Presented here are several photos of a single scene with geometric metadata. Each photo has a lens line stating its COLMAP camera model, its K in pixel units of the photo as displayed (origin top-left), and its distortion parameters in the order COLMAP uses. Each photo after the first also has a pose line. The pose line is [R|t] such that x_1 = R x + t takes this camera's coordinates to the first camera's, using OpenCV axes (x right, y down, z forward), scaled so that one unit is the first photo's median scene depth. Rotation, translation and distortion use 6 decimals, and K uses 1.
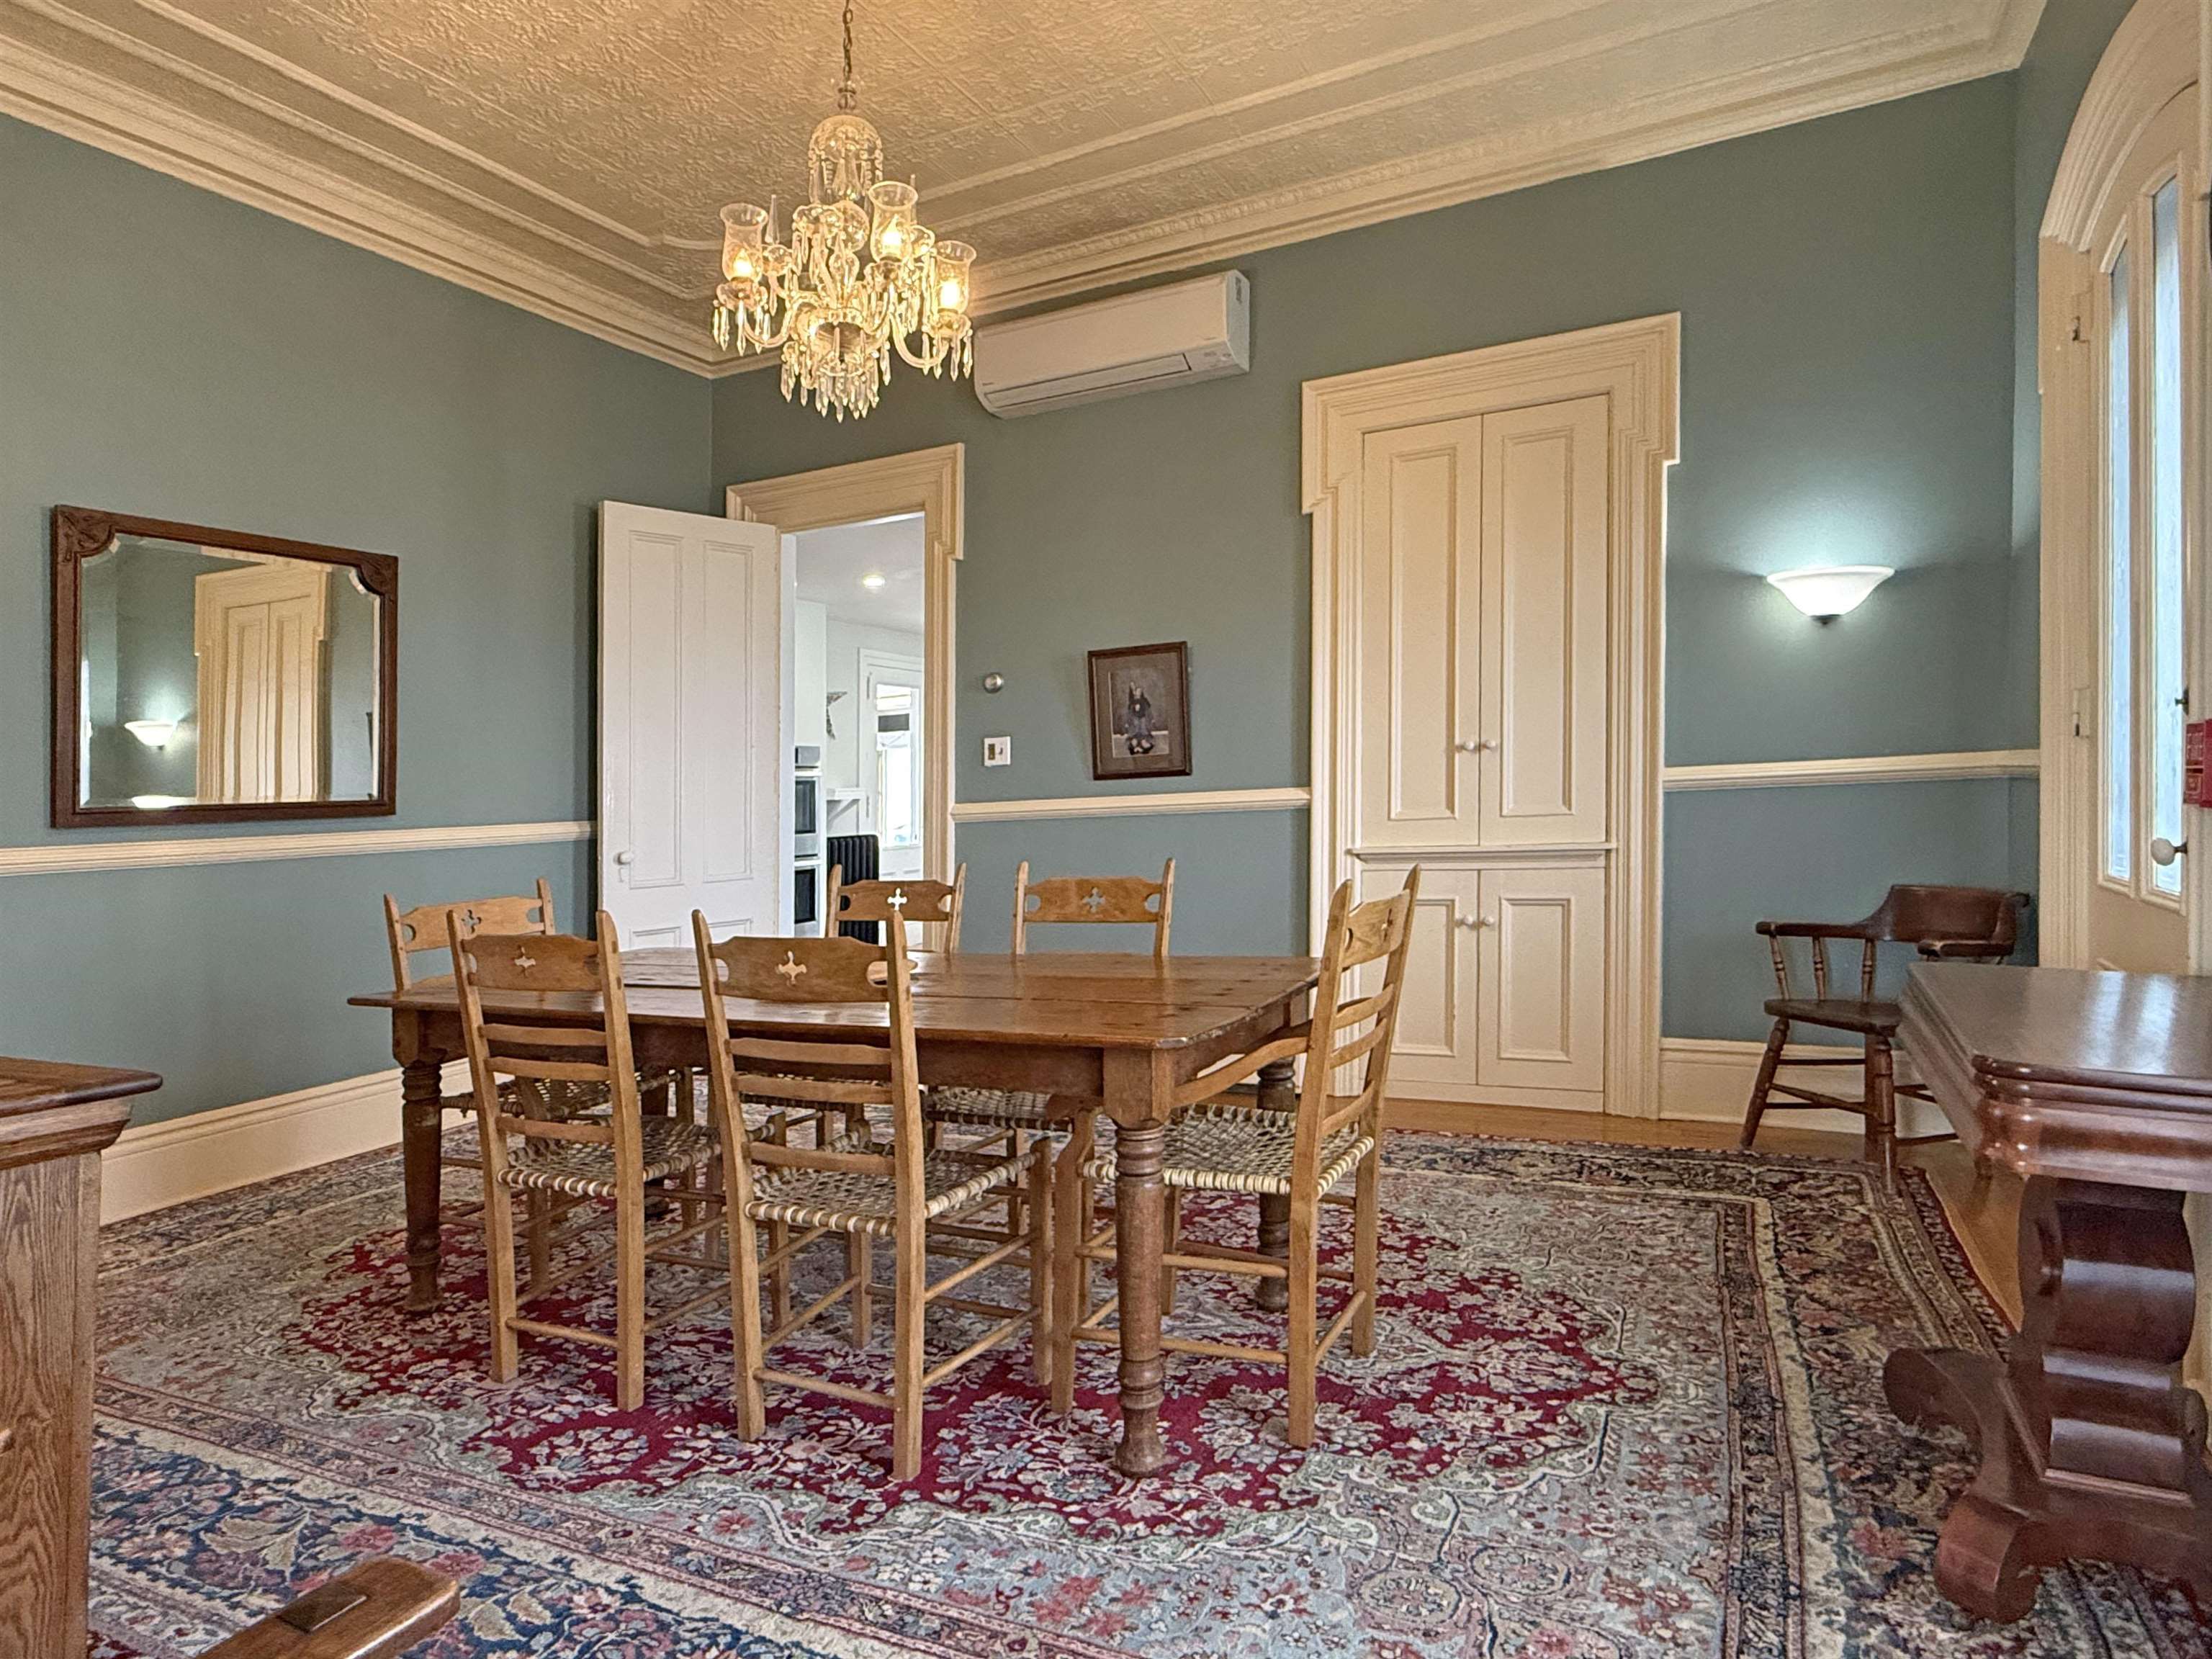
lens RADIAL K [[1272.6, 0, 1107.6], [0, 1272.6, 747.5], [0, 0, 1]] dist [0.000029, 0.000572]
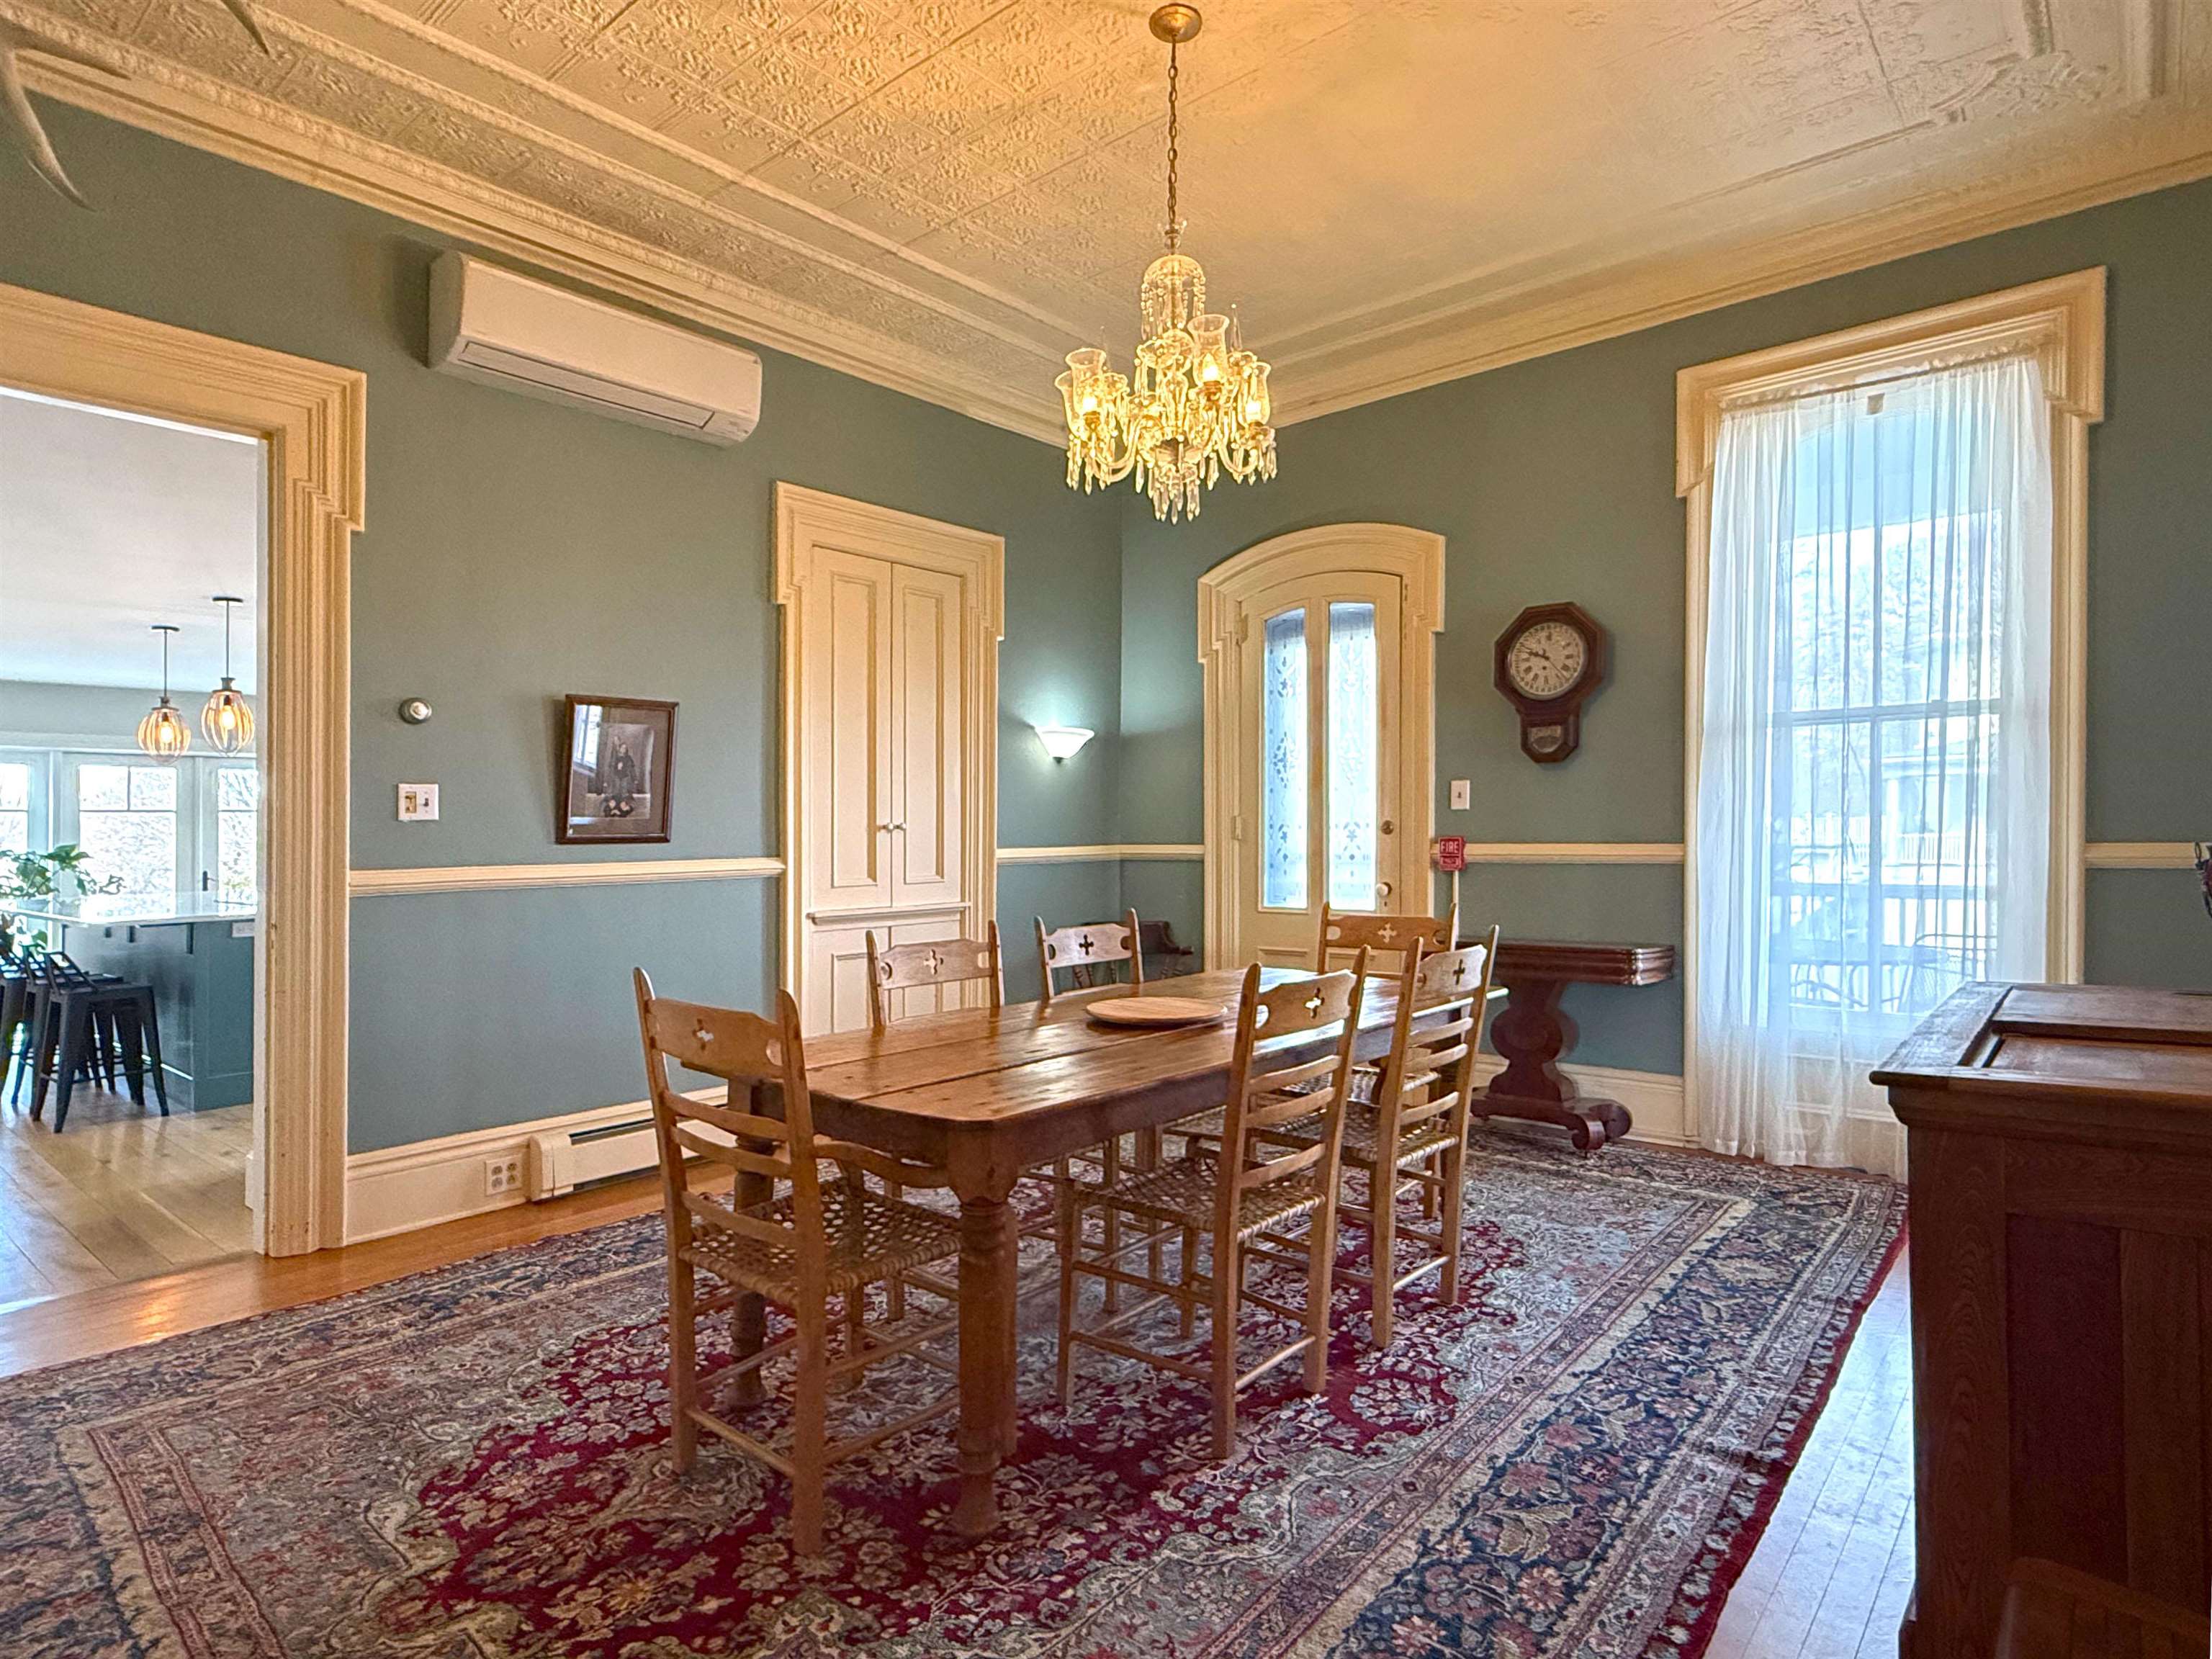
lens RADIAL K [[1205.7, 0, 1106.0], [0, 1205.7, 829.5], [0, 0, 1]] dist [0.000102, 0.000091]
pose [[0.253731, 0.046106, 0.966175, -0.857070], [-0.032203, 0.998712, -0.039202, 0.043513], [-0.966739, -0.021167, 0.254889, 0.536059]]
